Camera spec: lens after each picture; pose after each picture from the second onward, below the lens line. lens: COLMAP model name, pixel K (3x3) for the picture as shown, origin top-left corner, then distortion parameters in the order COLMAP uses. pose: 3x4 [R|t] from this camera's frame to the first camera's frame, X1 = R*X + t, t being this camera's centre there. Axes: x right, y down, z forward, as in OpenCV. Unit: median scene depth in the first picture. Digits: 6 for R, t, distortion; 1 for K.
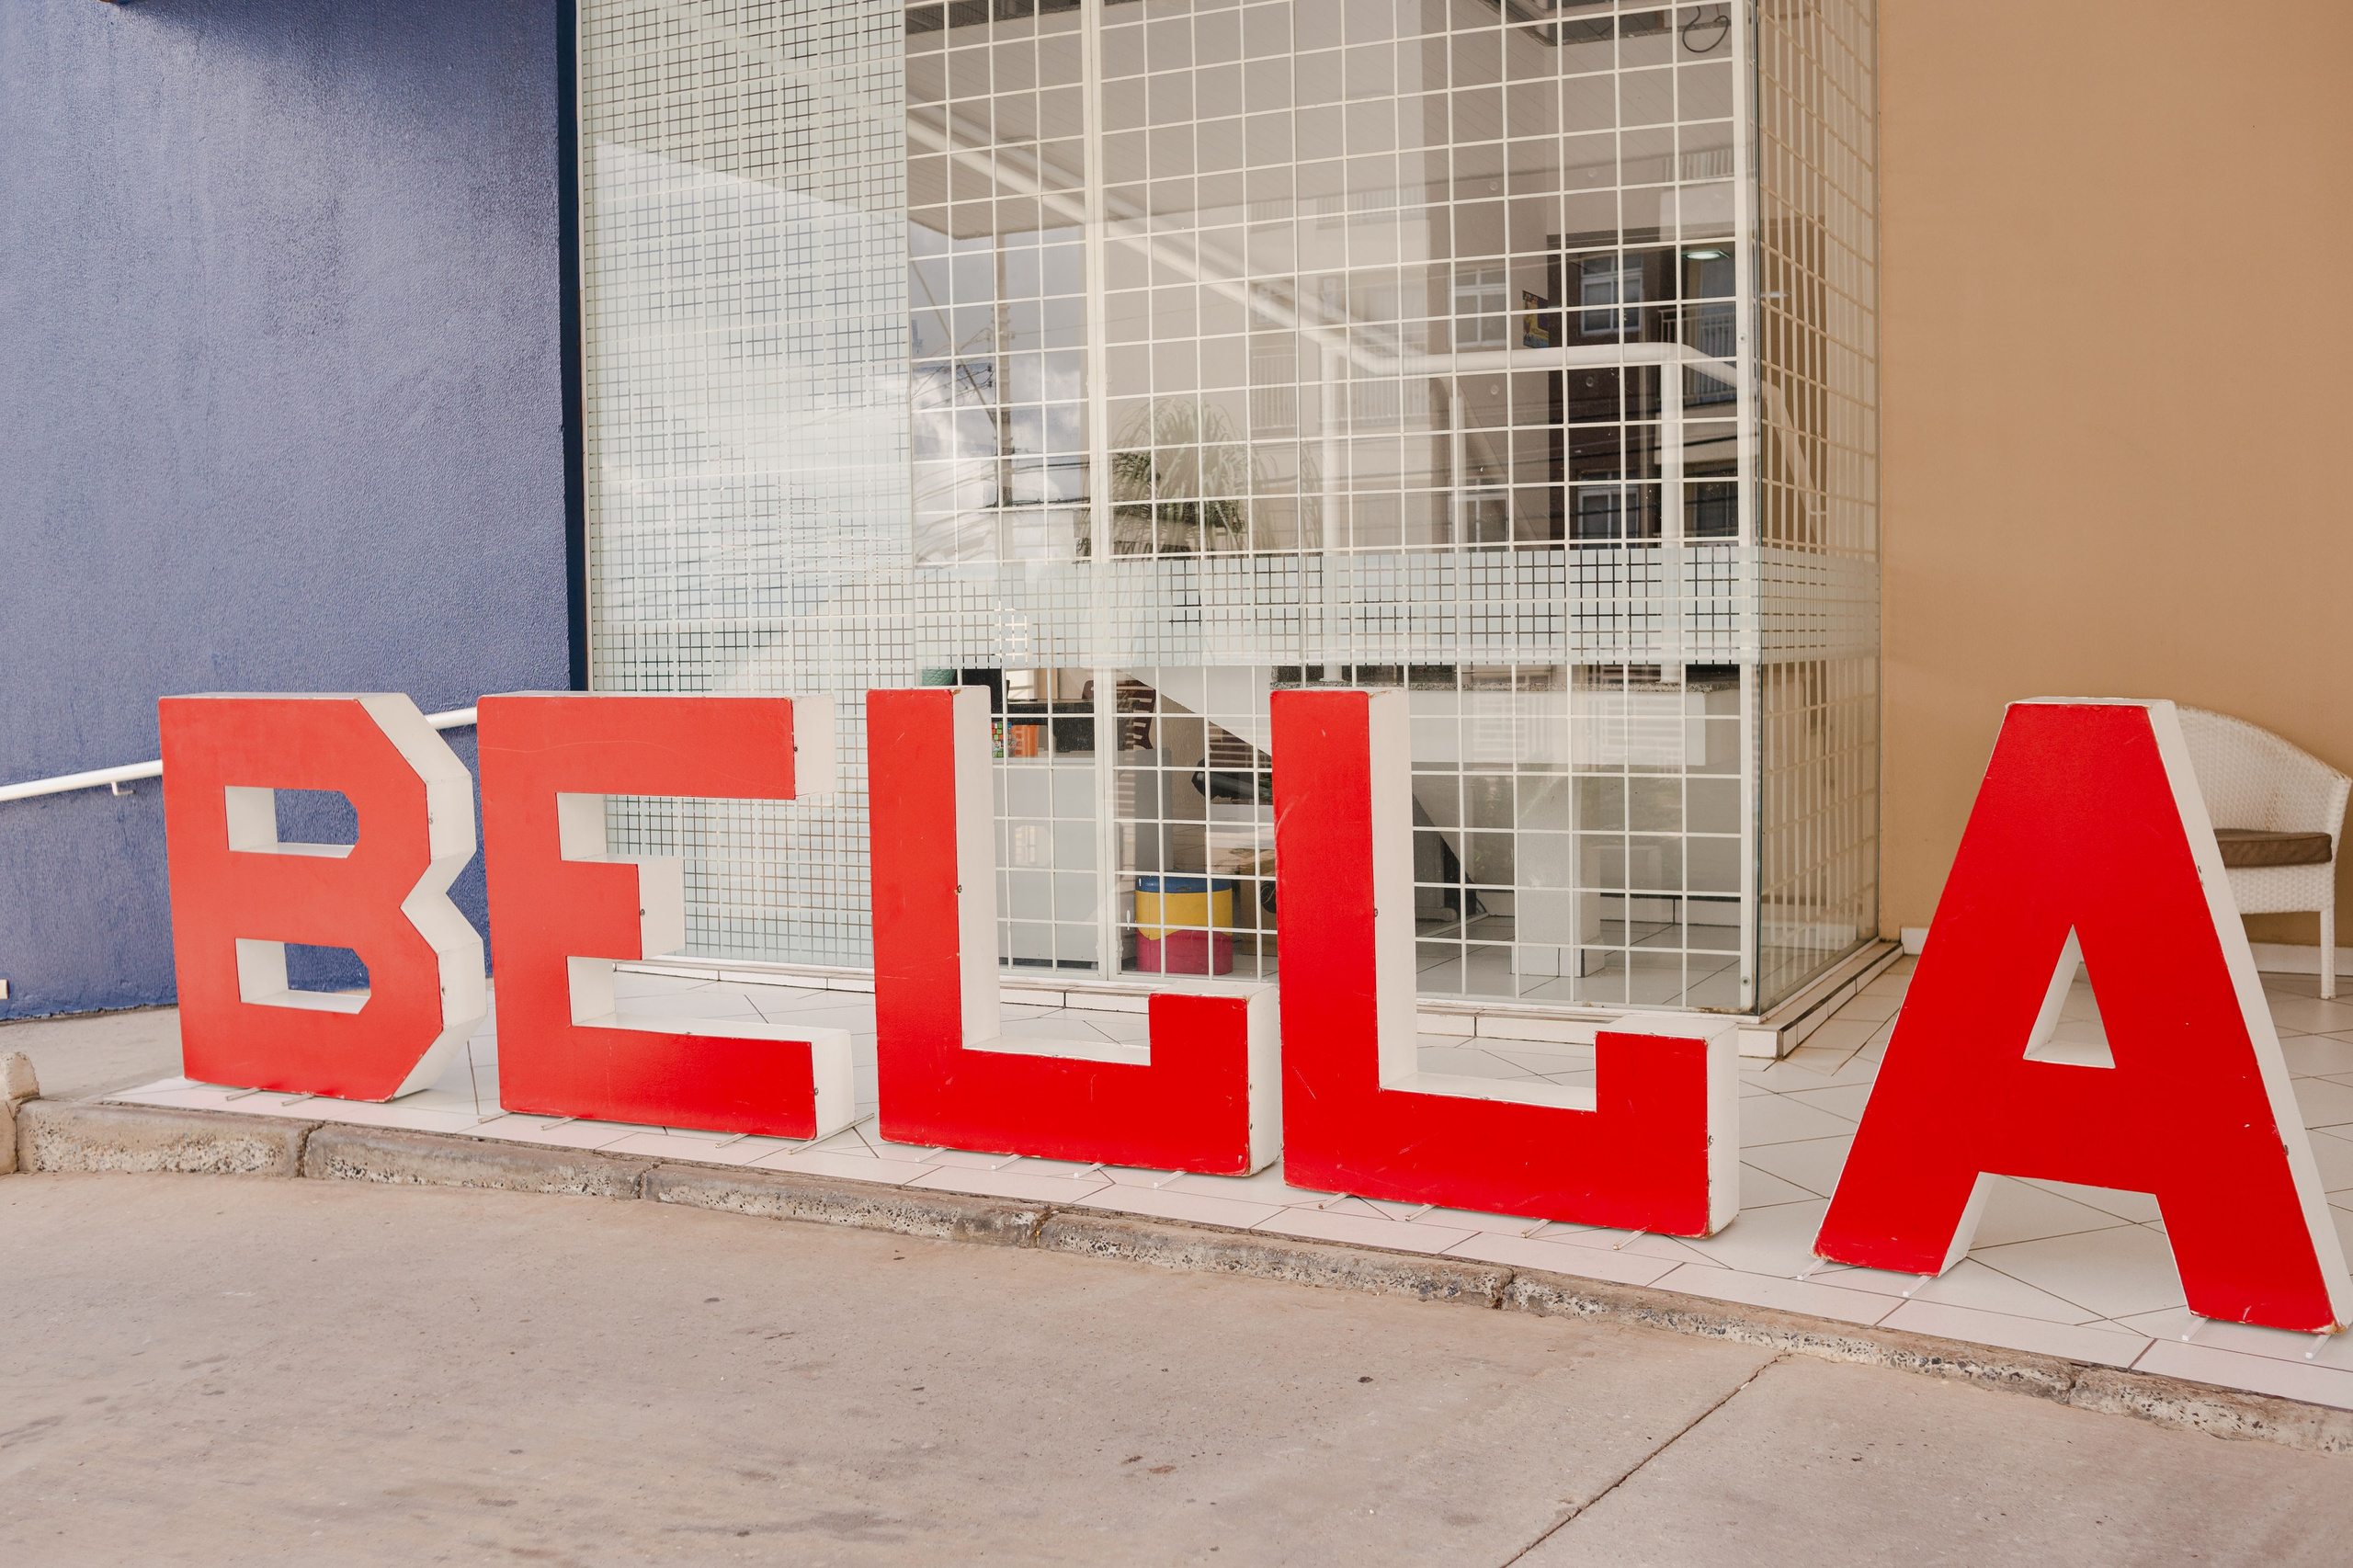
lens RADIAL K [[2324.1, 0, 1177.5], [0, 2324.1, 782.4], [0, 0, 1]] dist [-0.091771, 0.000000]
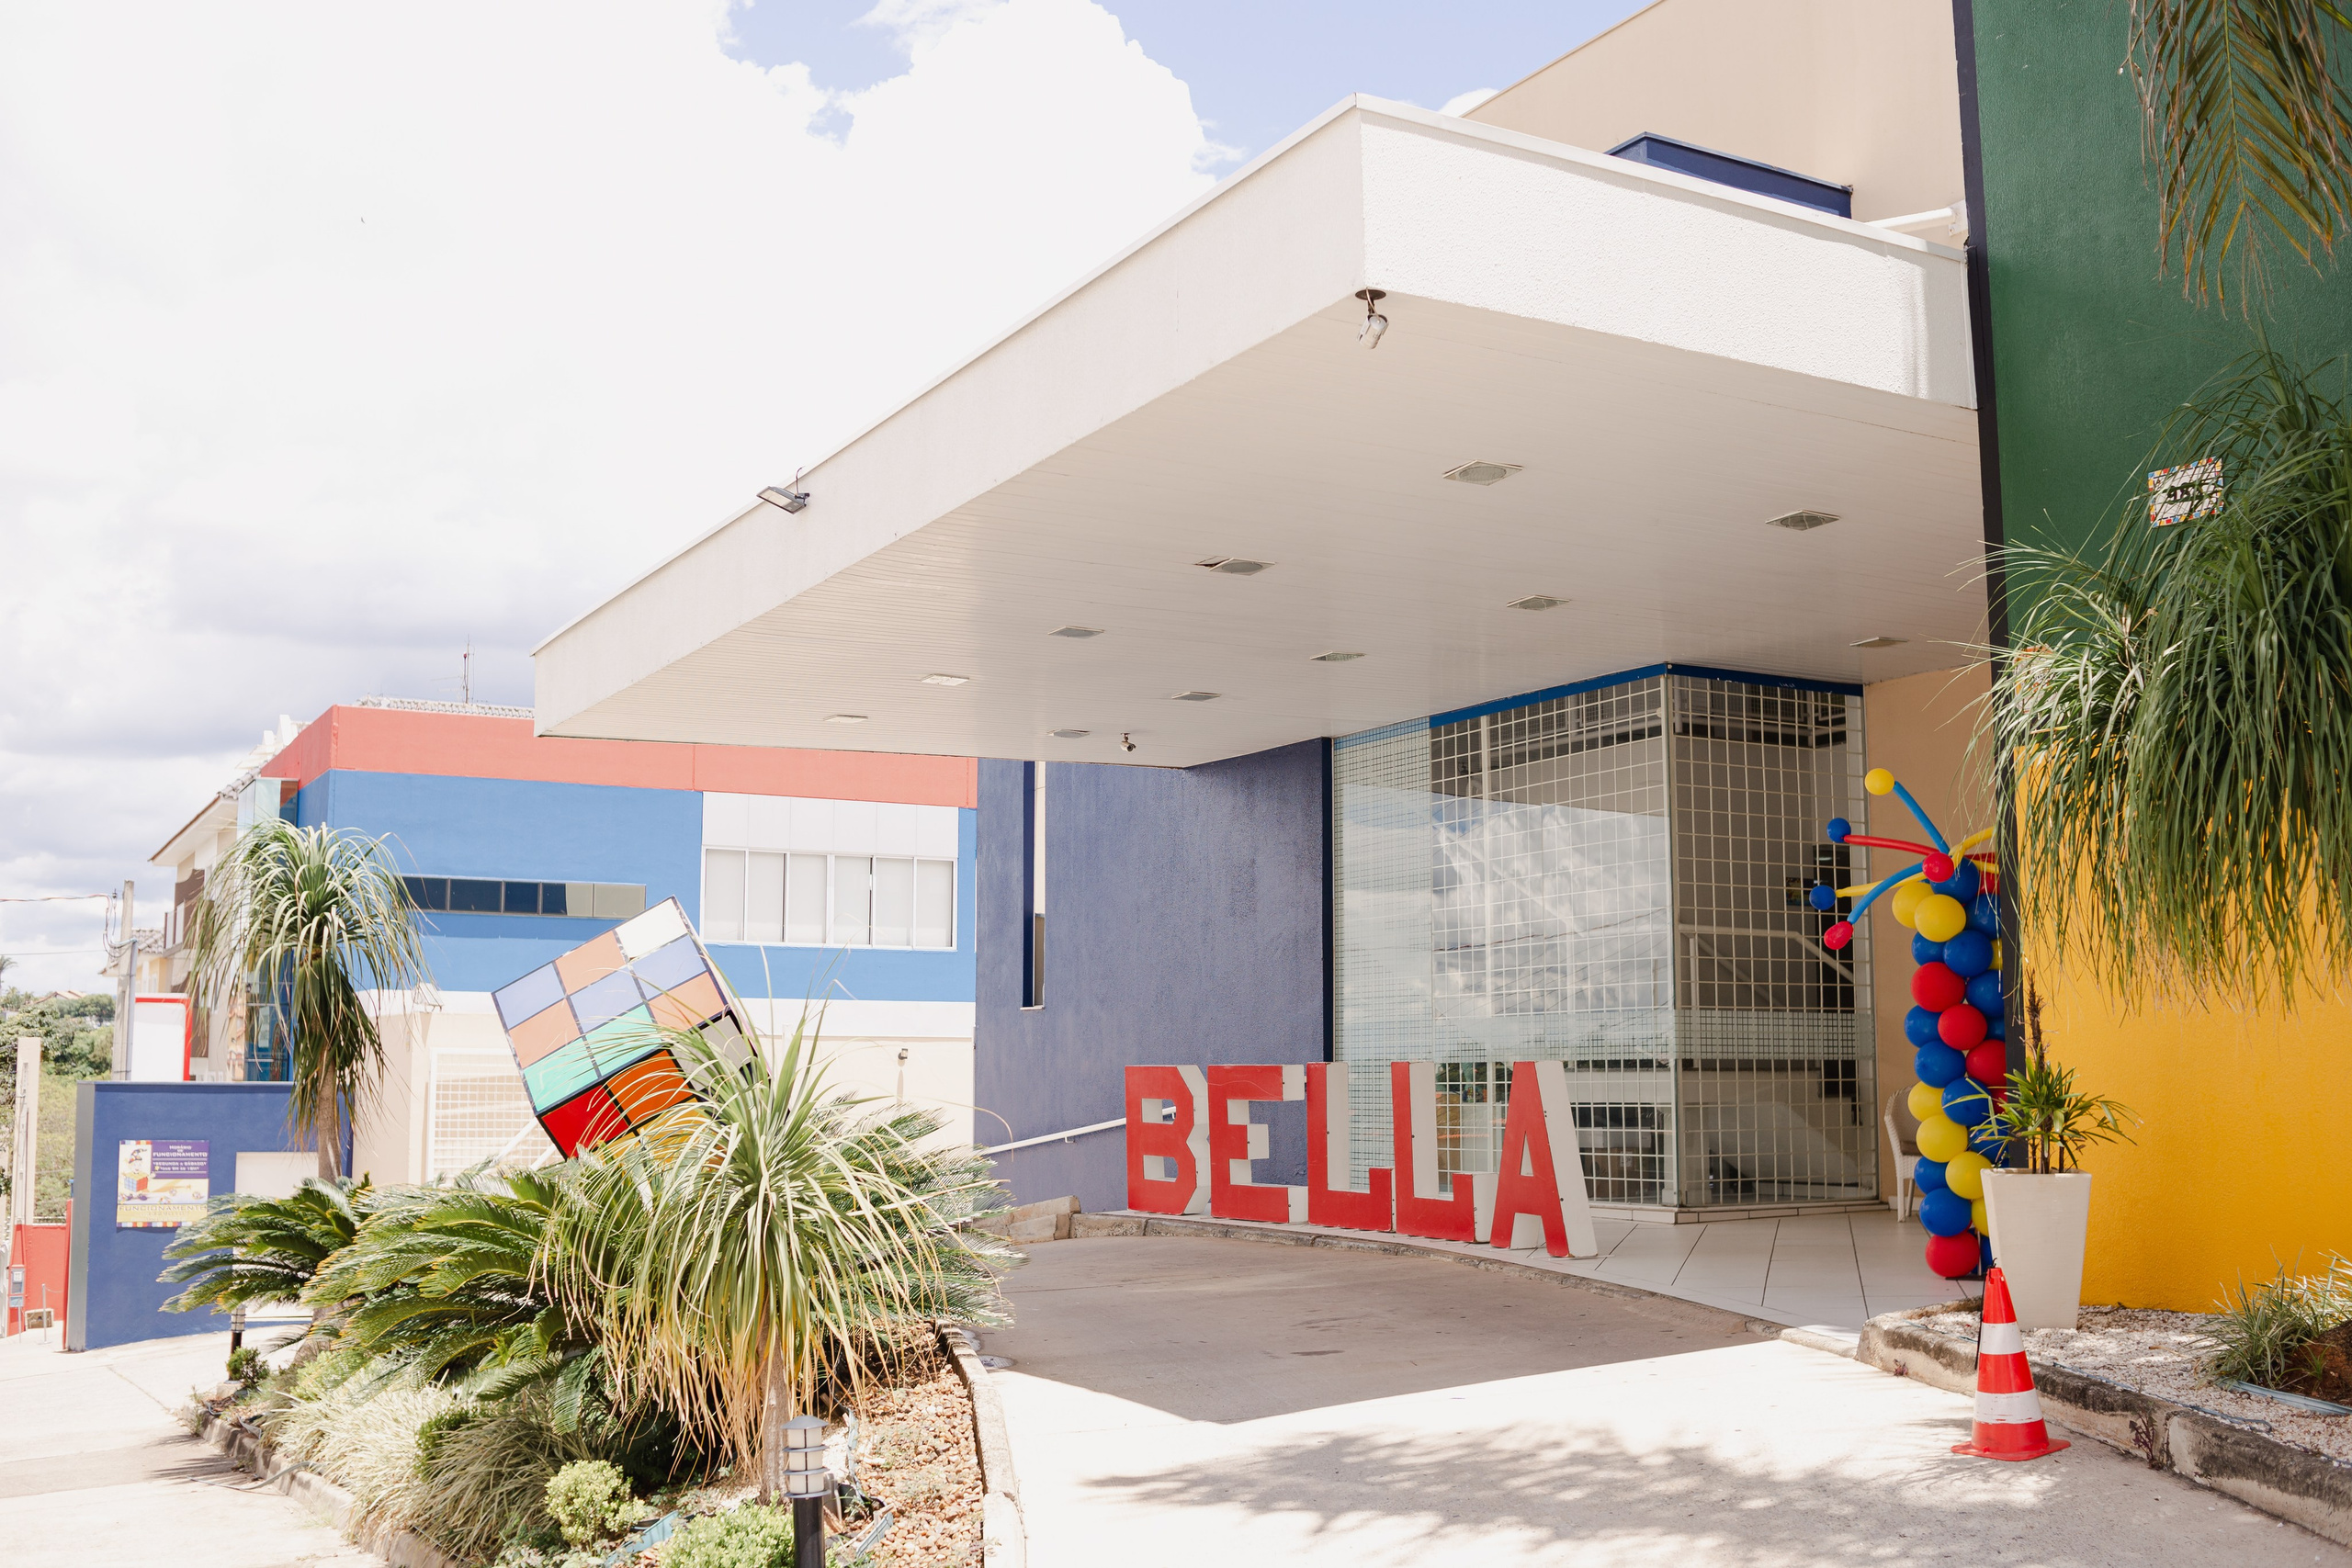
lens RADIAL K [[2322.9, 0, 1176.1], [0, 2322.9, 783.9], [0, 0, 1]] dist [-0.091771, 0.000000]
pose [[0.826536, -0.053819, -0.560305, 1.249887], [-0.055205, 0.982869, -0.175843, 0.123657], [0.560171, 0.176273, 0.809405, -1.351572]]
